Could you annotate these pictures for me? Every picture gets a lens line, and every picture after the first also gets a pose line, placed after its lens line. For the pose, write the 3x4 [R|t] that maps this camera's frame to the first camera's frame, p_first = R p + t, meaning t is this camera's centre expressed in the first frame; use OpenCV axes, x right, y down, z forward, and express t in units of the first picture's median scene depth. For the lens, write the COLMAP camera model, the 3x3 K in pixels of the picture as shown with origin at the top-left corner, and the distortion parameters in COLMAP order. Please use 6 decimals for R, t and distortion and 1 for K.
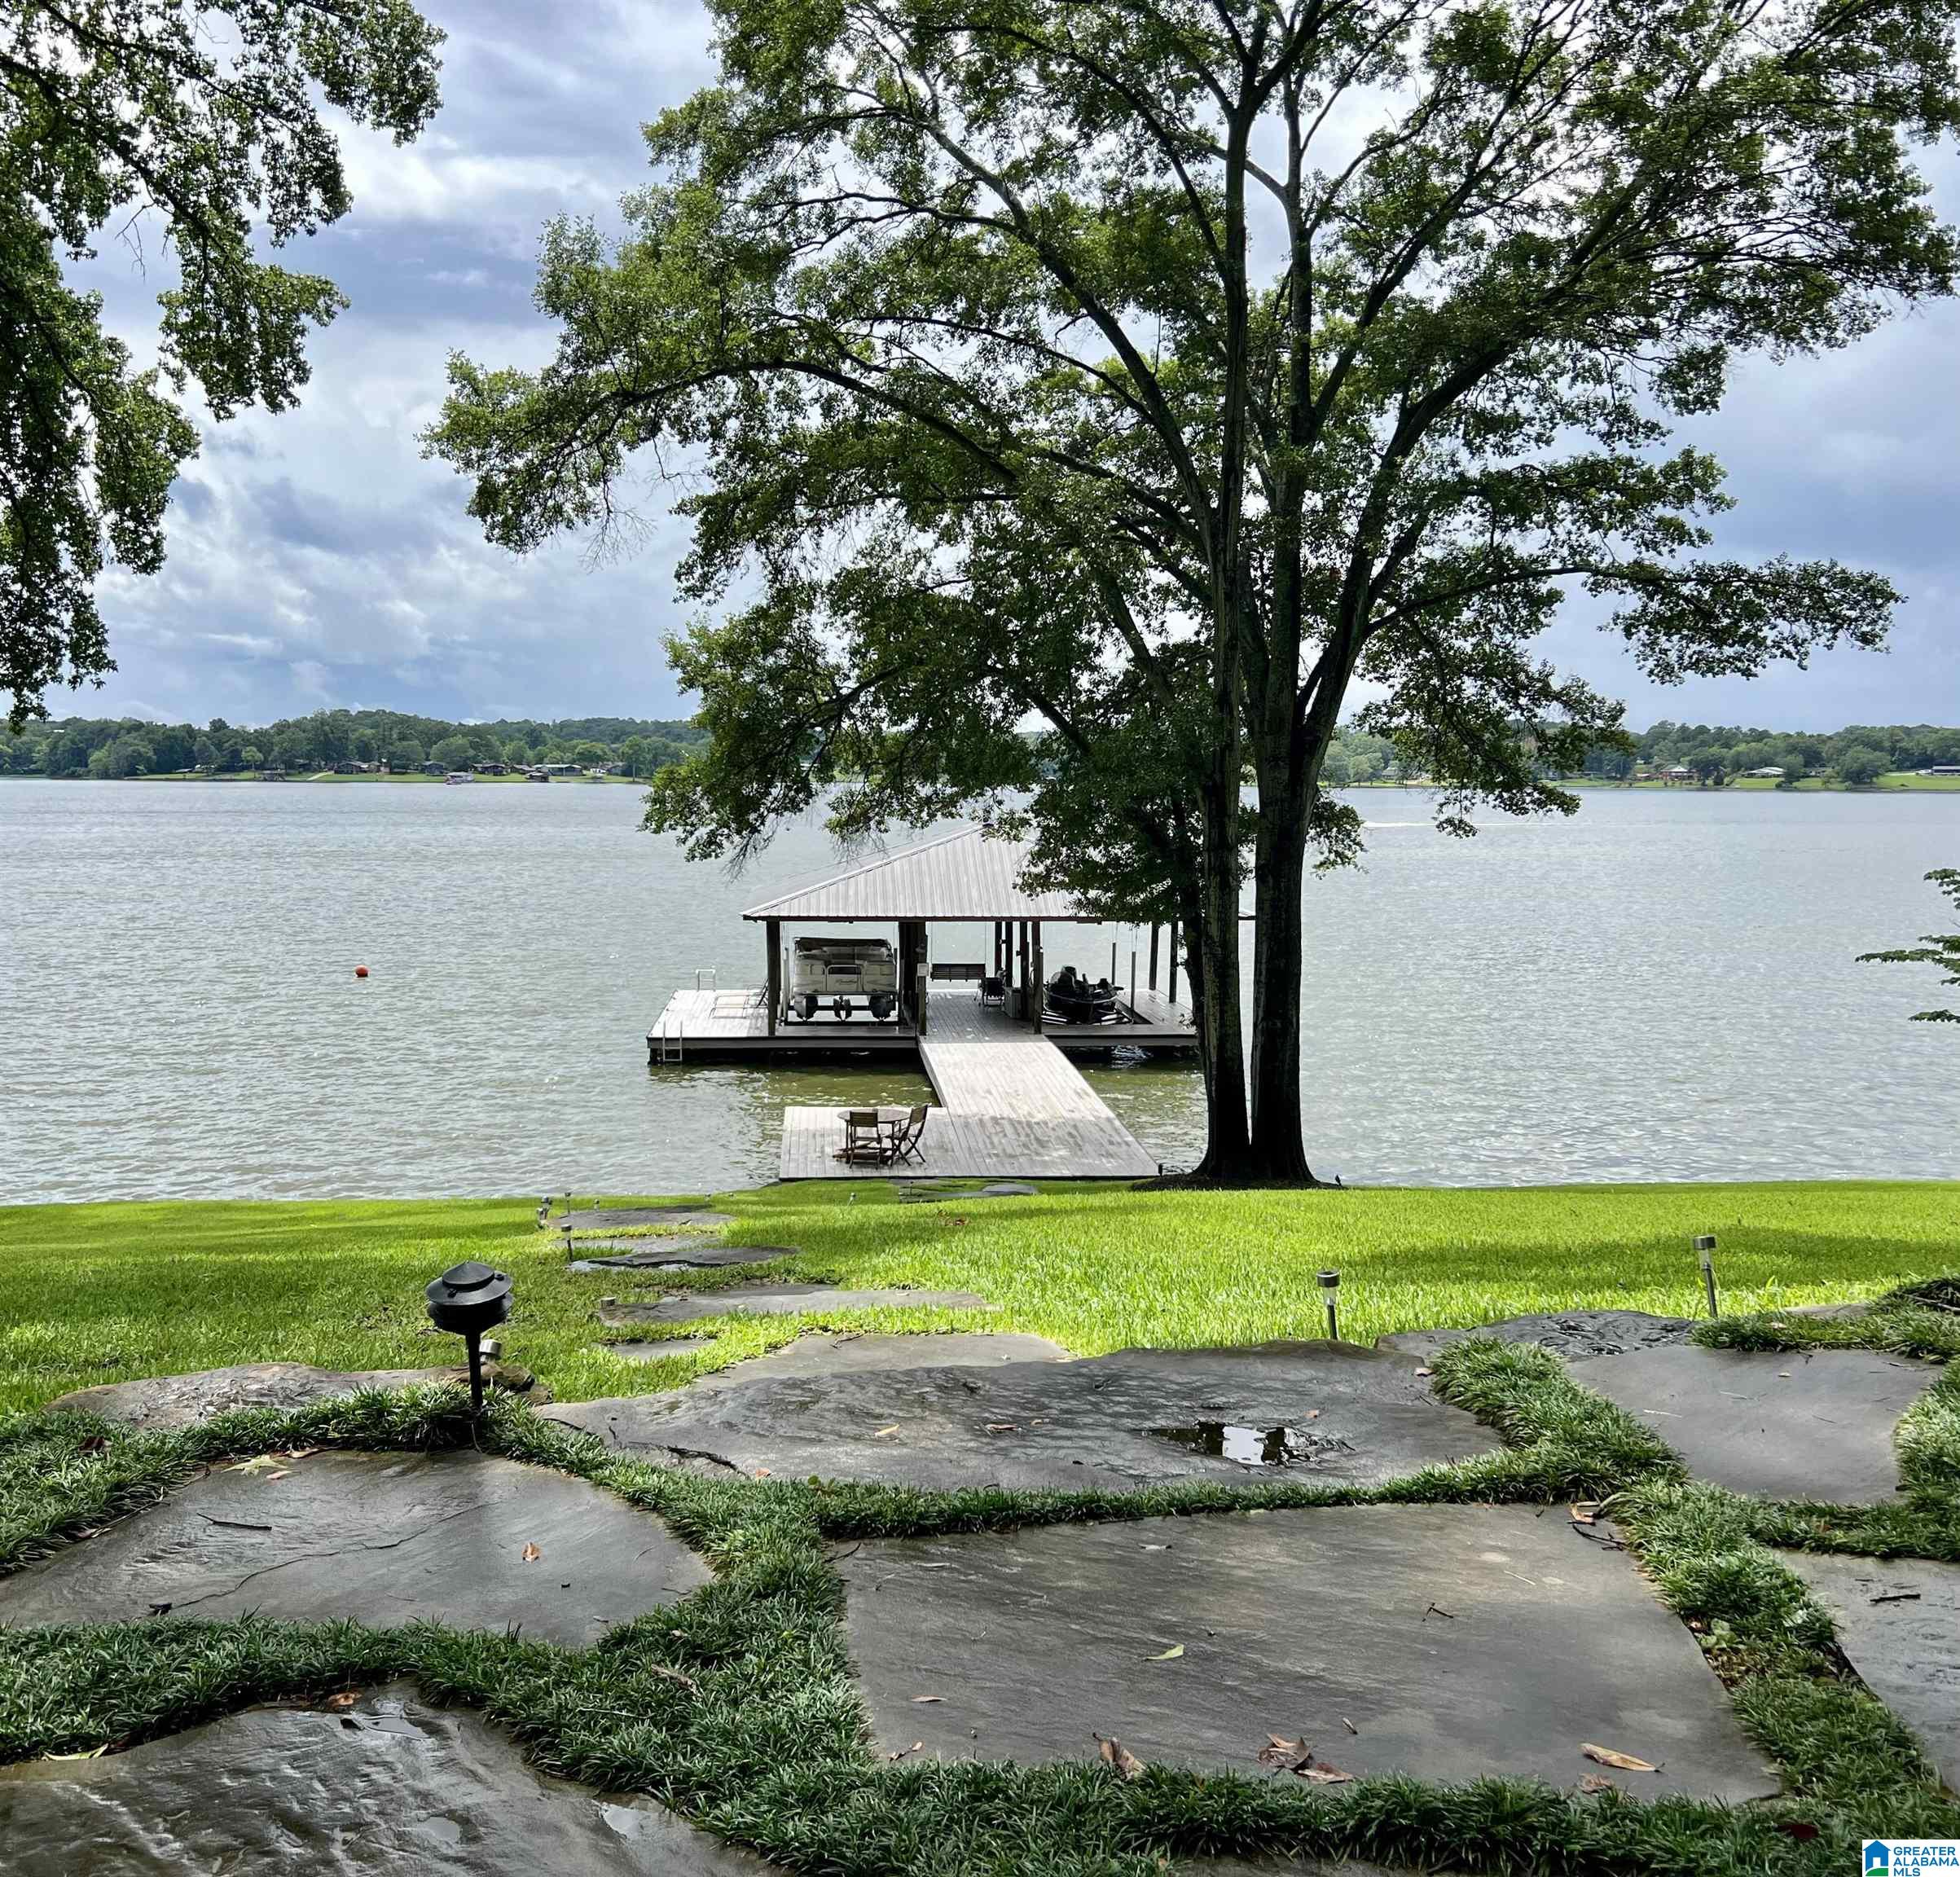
lens RADIAL K [[1937.0, 0, 1005.3], [0, 1937.0, 892.9], [0, 0, 1]] dist [0.058600, 0.000000]
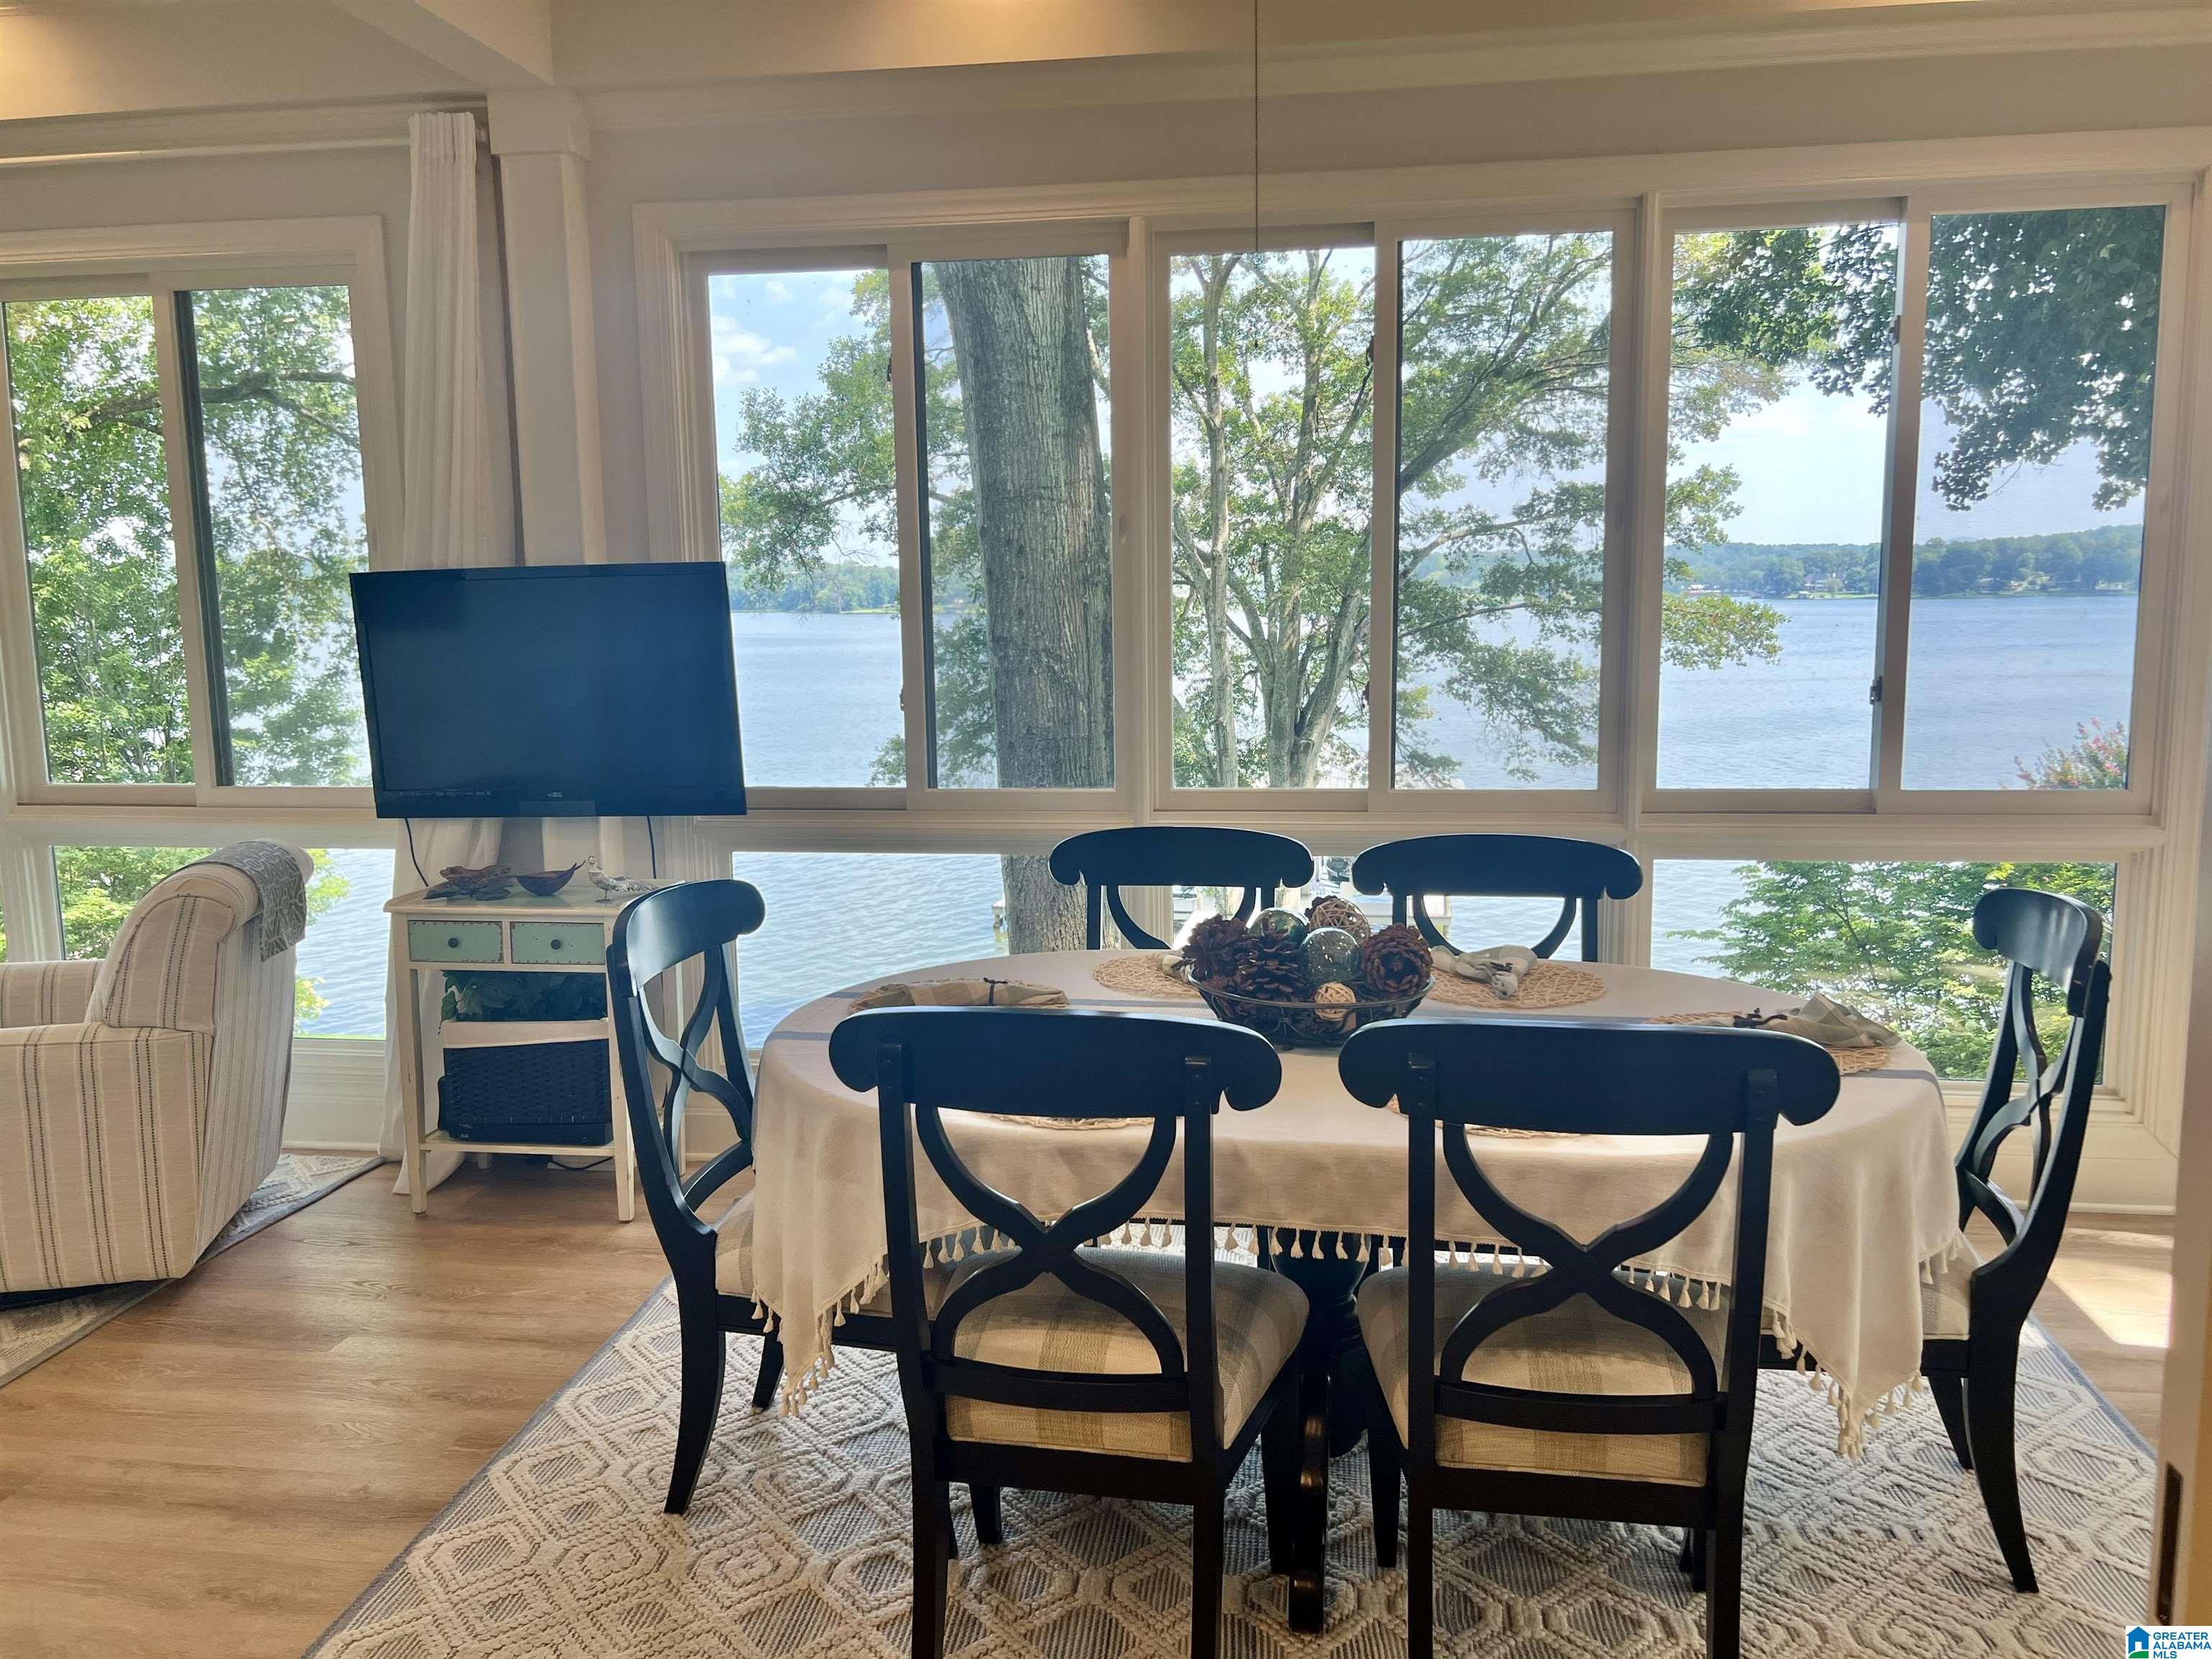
lens RADIAL K [[1668.4, 0, 1116.6], [0, 1668.4, 824.8], [0, 0, 1]] dist [0.055315, -0.064952]
pose [[0.969371, 0.009814, -0.245404, 0.271977], [0.005042, 0.998195, 0.059839, -0.075098], [0.245549, -0.059244, 0.967572, -0.110702]]
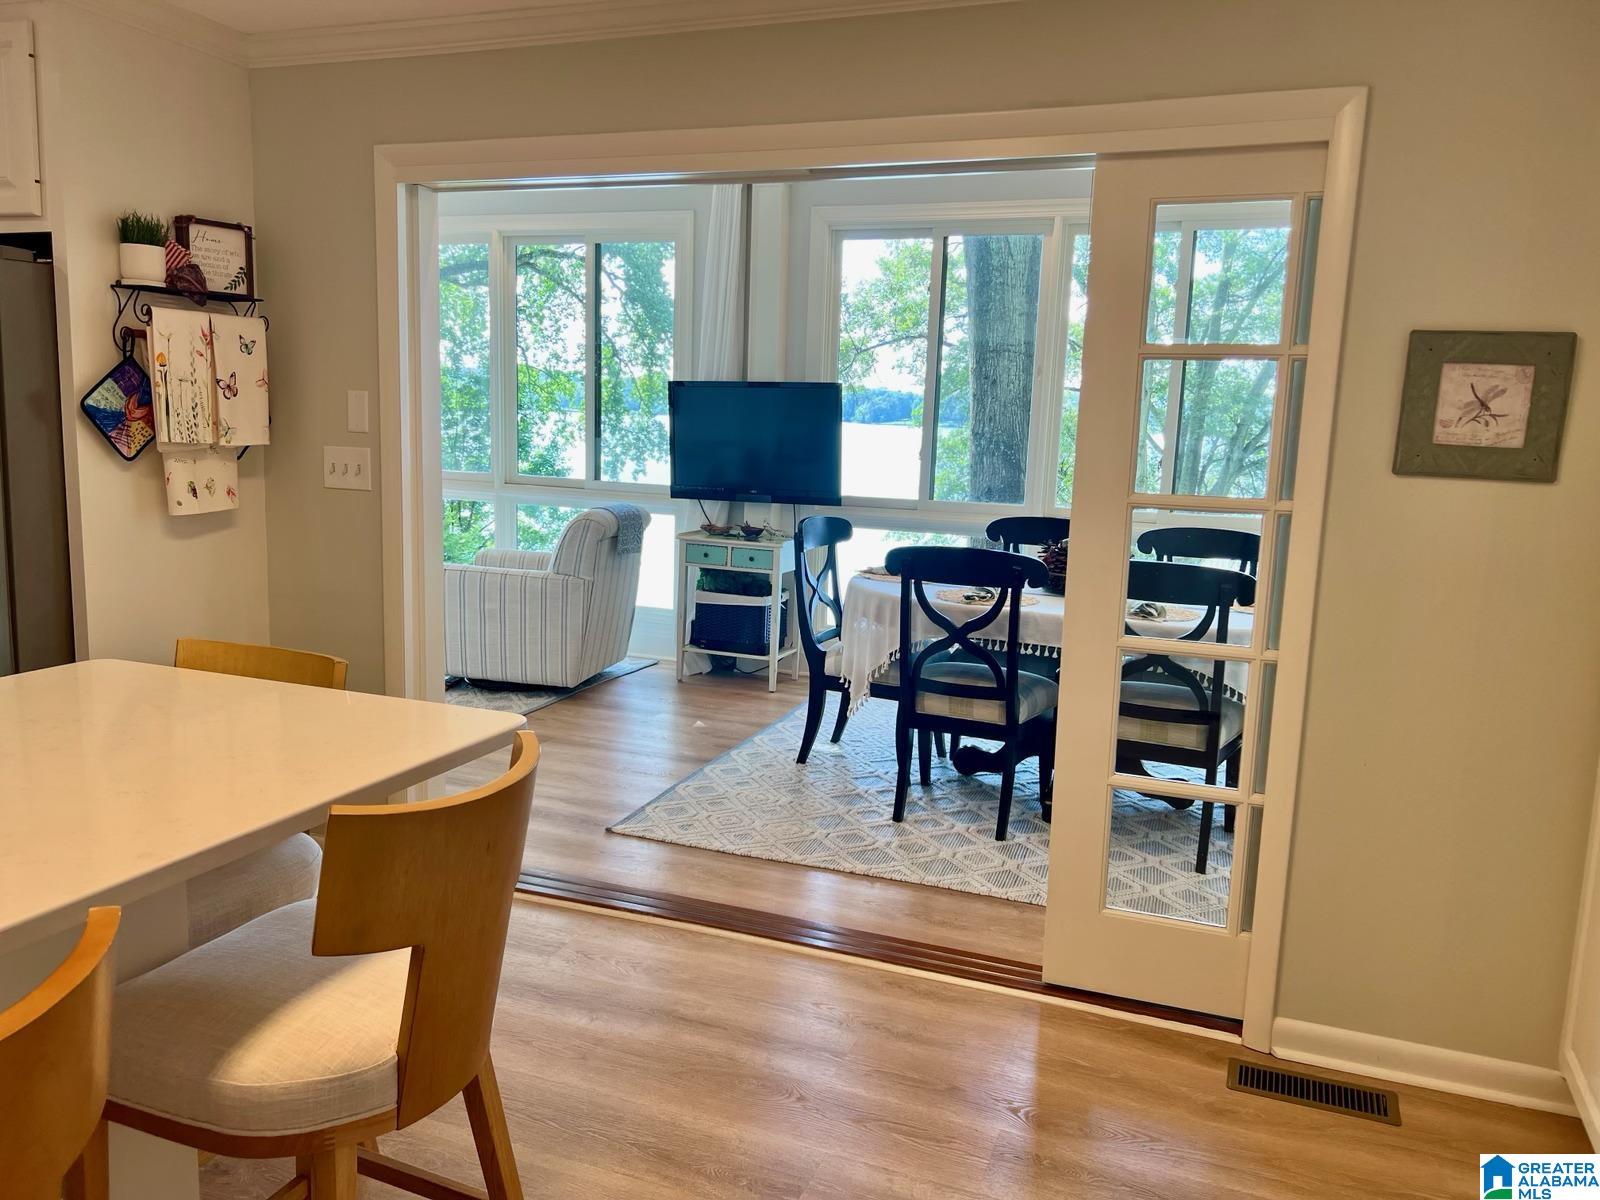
lens RADIAL K [[1206.8, 0, 795.0], [0, 1206.8, 604.7], [0, 0, 1]] dist [0.055315, -0.064952]
pose [[0.890519, 0.090776, -0.445798, 0.294841], [-0.058582, 0.994614, 0.085506, -0.068144], [0.451159, -0.050028, 0.891040, -0.172406]]
